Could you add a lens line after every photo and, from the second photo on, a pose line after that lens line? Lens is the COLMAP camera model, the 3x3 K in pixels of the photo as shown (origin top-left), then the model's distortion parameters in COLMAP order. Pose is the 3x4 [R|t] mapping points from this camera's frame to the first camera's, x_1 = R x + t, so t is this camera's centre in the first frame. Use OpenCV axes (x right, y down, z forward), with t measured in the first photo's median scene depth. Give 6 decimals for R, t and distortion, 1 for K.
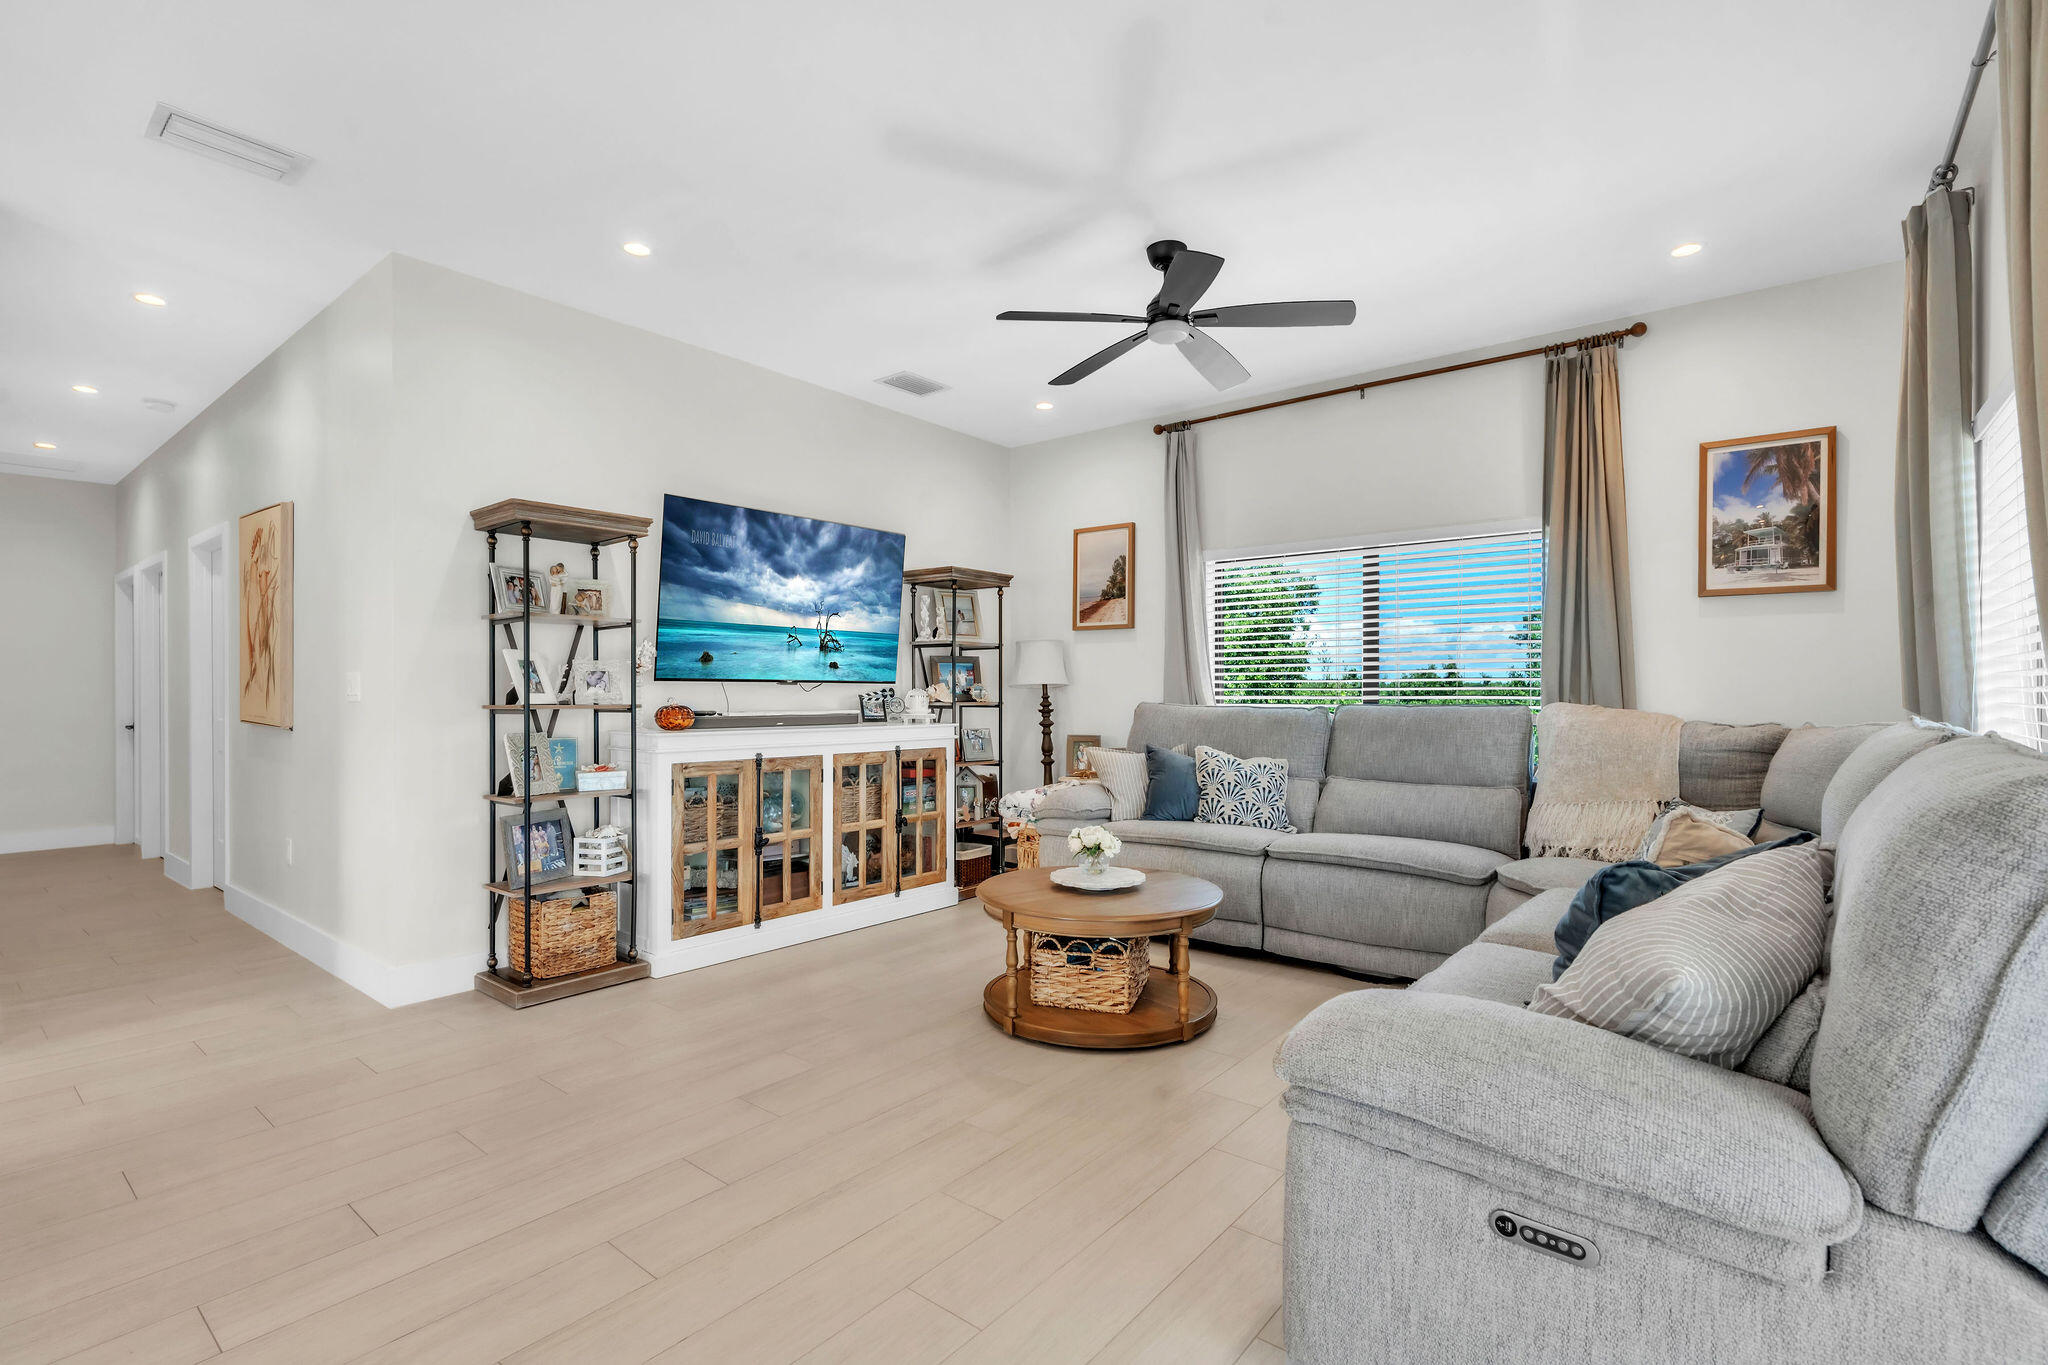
lens RADIAL K [[935.0, 0, 1013.5], [0, 935.0, 698.6], [0, 0, 1]] dist [-0.006861, -0.000199]
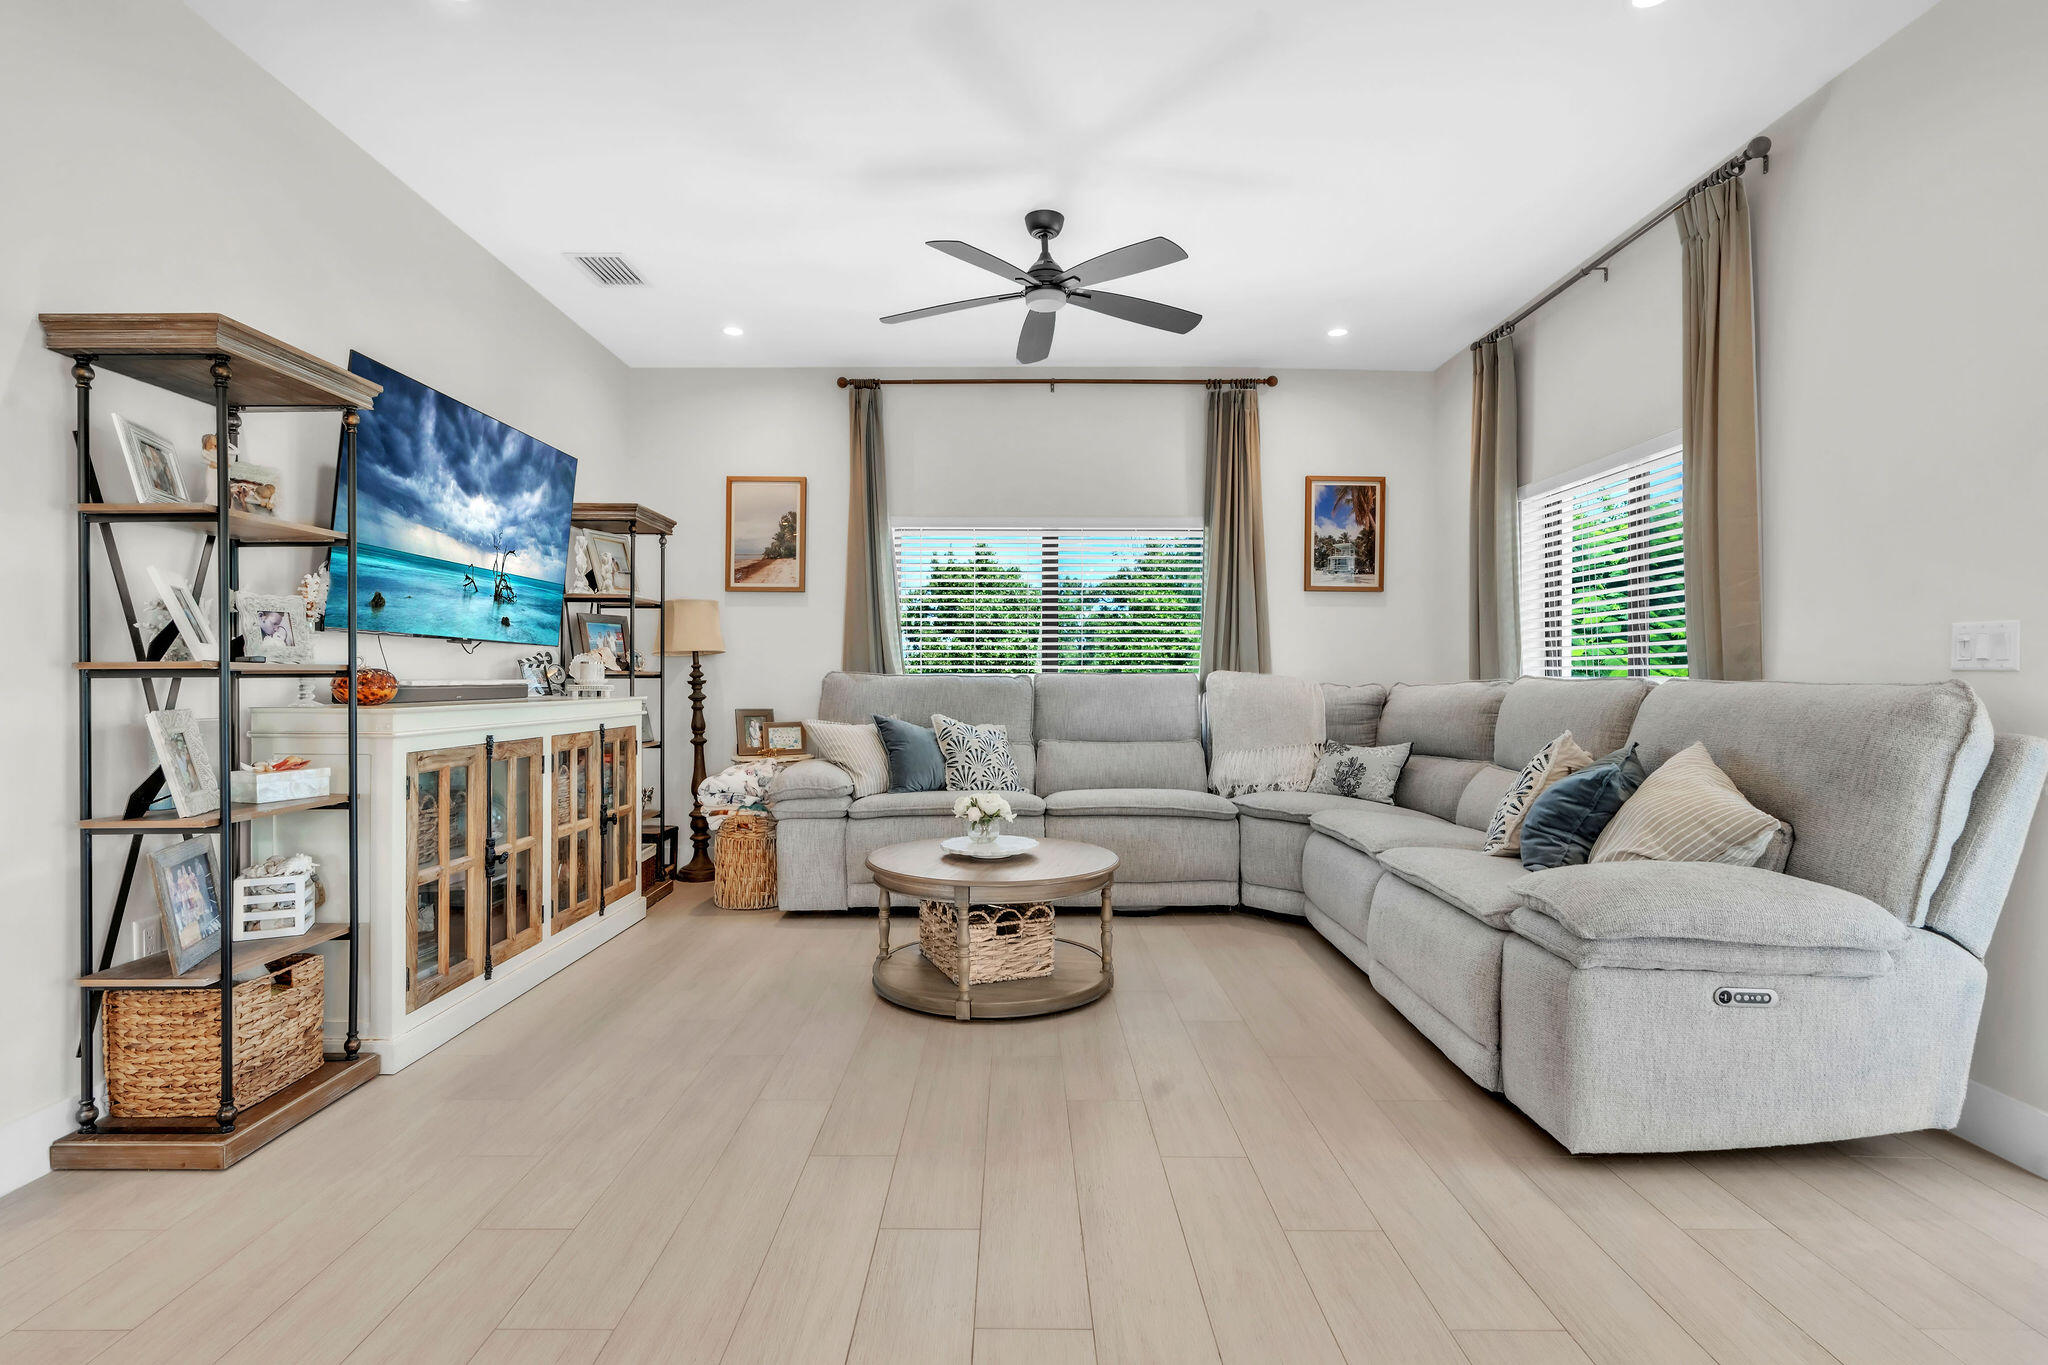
lens RADIAL K [[980.8, 0, 1024.0], [0, 980.8, 682.5], [0, 0, 1]] dist [-0.002451, 0.000434]
pose [[0.777352, -0.003267, 0.629058, -0.412344], [0.001856, 0.999994, 0.002899, 0.015027], [-0.629063, -0.001086, 0.777353, 0.146521]]
